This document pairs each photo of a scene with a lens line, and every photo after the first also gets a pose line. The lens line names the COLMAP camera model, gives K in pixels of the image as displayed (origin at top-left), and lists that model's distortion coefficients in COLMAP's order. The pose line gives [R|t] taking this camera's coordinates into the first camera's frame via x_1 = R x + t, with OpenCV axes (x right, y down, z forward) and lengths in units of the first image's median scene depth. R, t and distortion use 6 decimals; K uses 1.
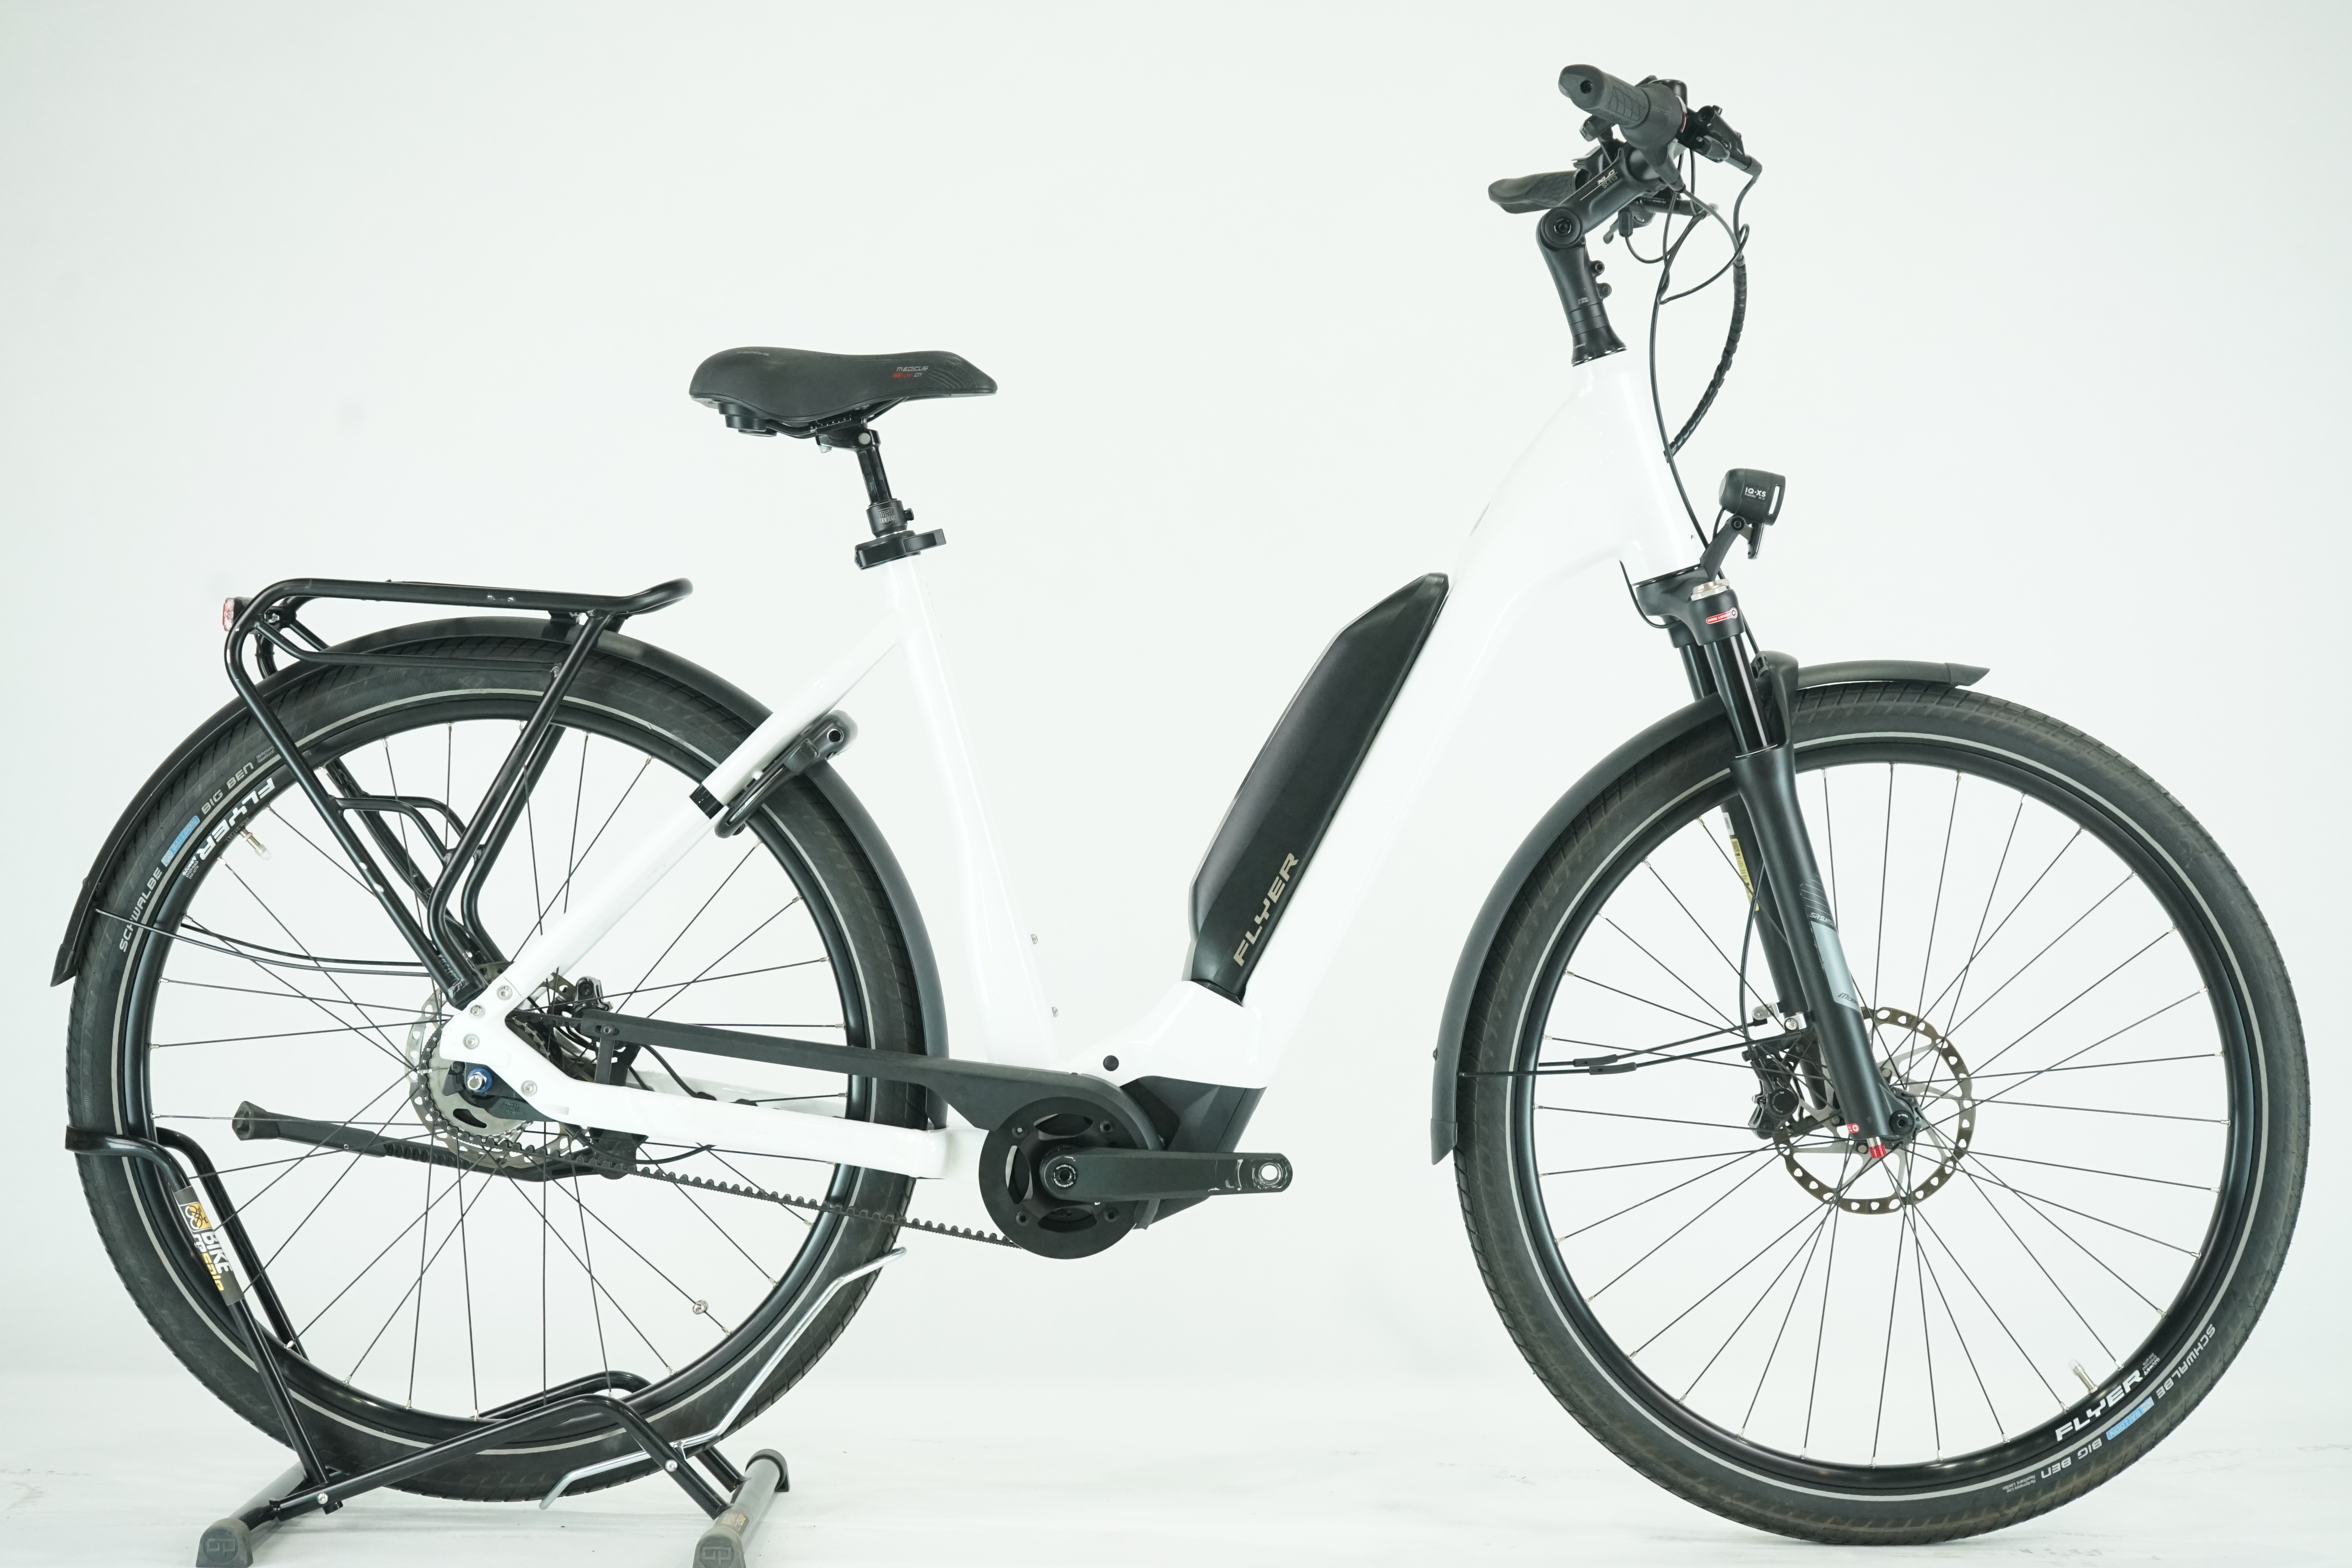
lens RADIAL K [[4270.3, 0, 1176.0], [0, 4270.3, 784.0], [0, 0, 1]] dist [-0.024262, 0.070391]
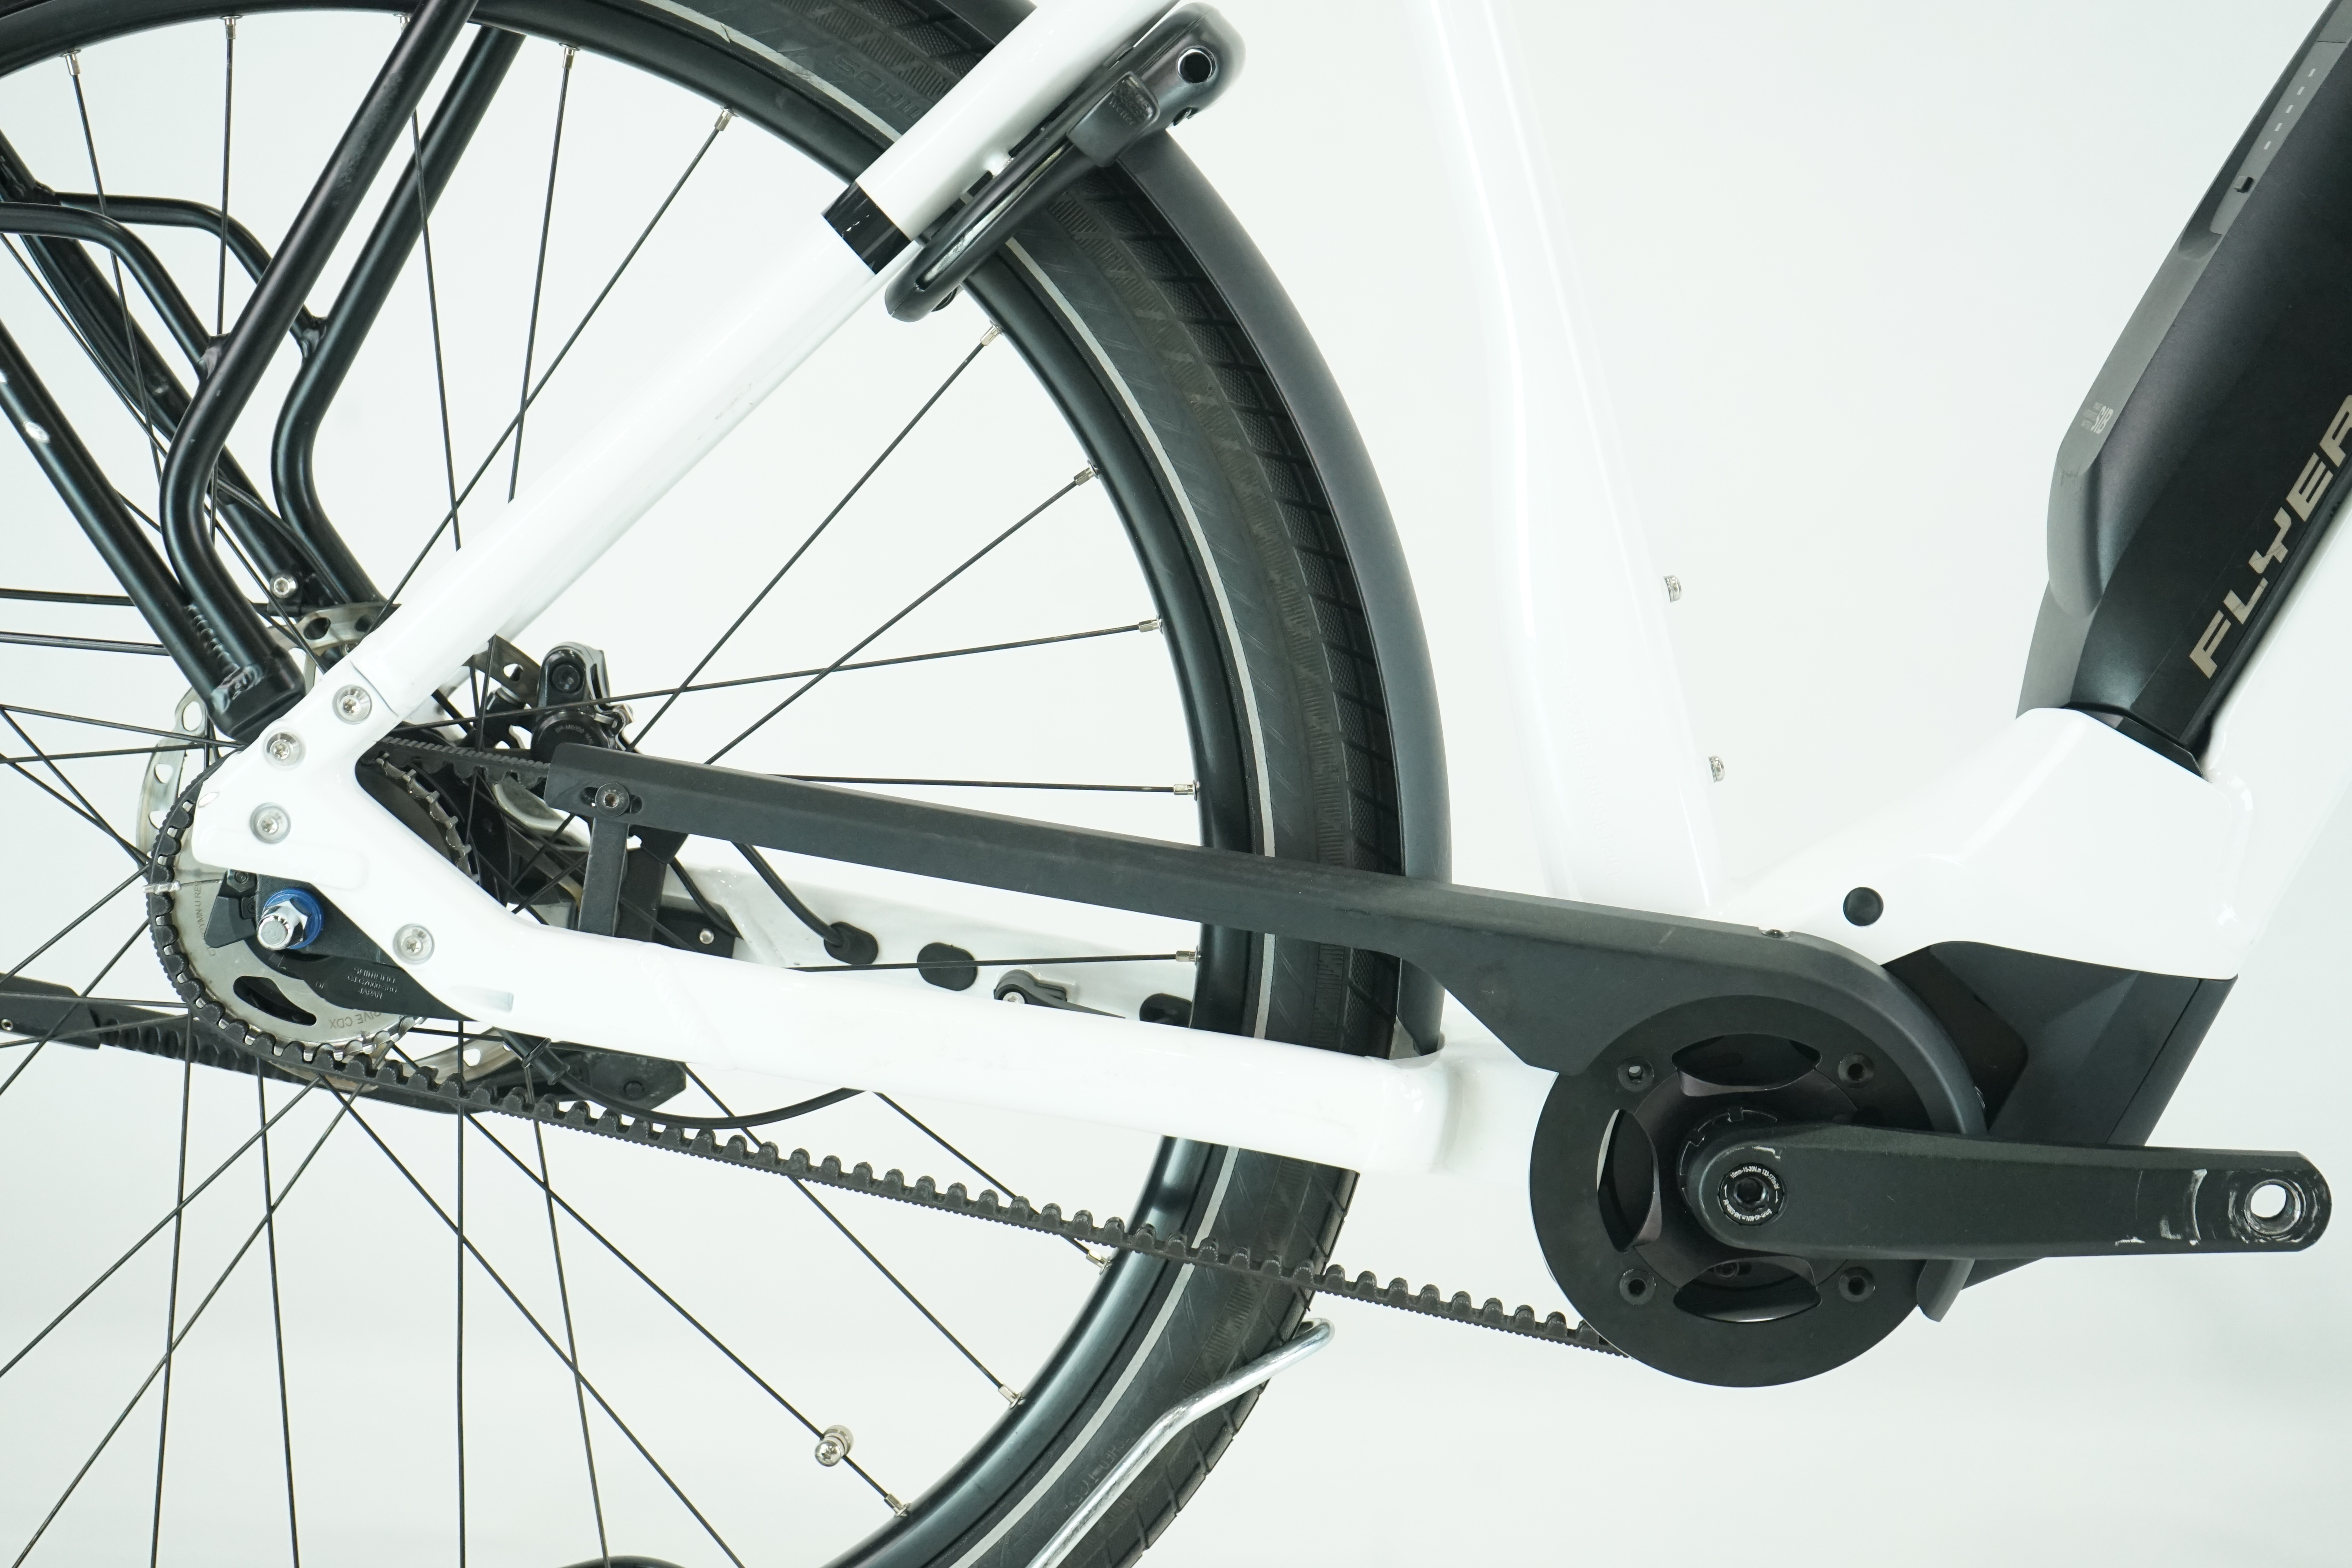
lens RADIAL K [[4636.0, 0, 1176.0], [0, 4636.0, 784.0], [0, 0, 1]] dist [-0.049348, -0.004952]
pose [[0.999283, 0.025579, -0.027909, -0.068170], [-0.021692, 0.991063, 0.131622, -0.001957], [0.031026, -0.130922, 0.990907, 0.570351]]
